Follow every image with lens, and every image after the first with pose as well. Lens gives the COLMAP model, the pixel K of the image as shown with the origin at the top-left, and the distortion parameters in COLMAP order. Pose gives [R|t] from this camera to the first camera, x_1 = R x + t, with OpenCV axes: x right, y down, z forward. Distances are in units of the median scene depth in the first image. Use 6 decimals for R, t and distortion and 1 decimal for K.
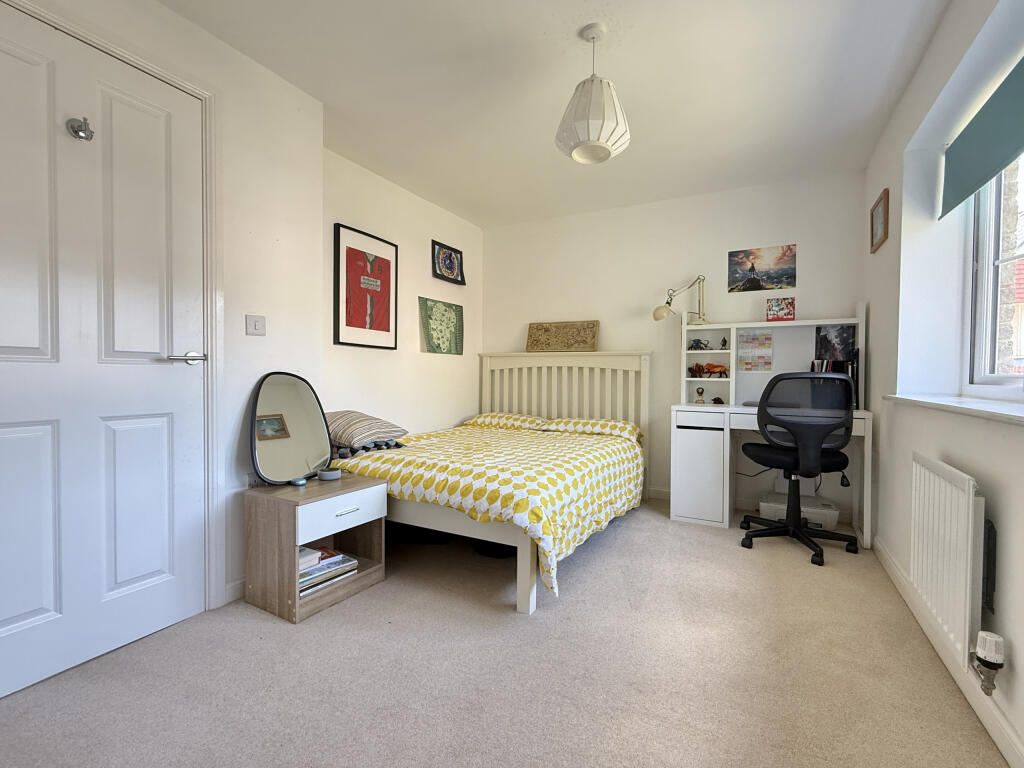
lens RADIAL K [[481.7, 0, 512.0], [0, 481.7, 384.0], [0, 0, 1]] dist [-0.001547, -0.000595]
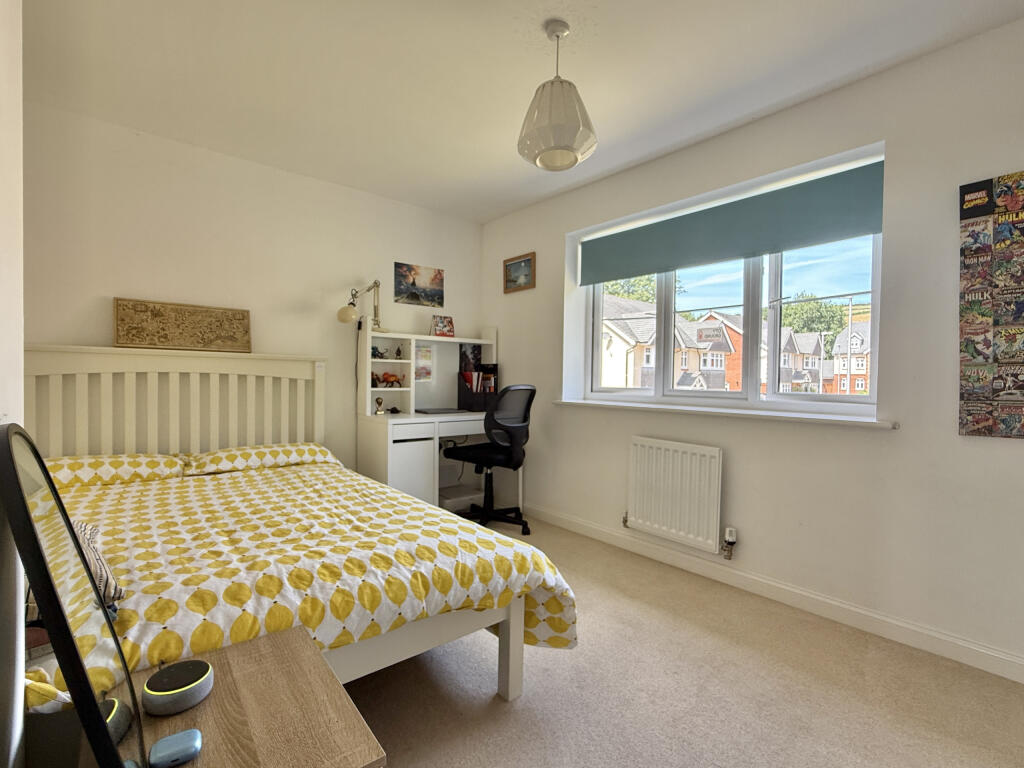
lens RADIAL K [[481.7, 0, 512.0], [0, 481.7, 384.0], [0, 0, 1]] dist [-0.001547, -0.000595]
pose [[0.363606, -0.016145, 0.931413, -0.410768], [0.006031, 0.999870, 0.014977, -0.032915], [-0.931533, 0.000171, 0.363656, 0.411083]]
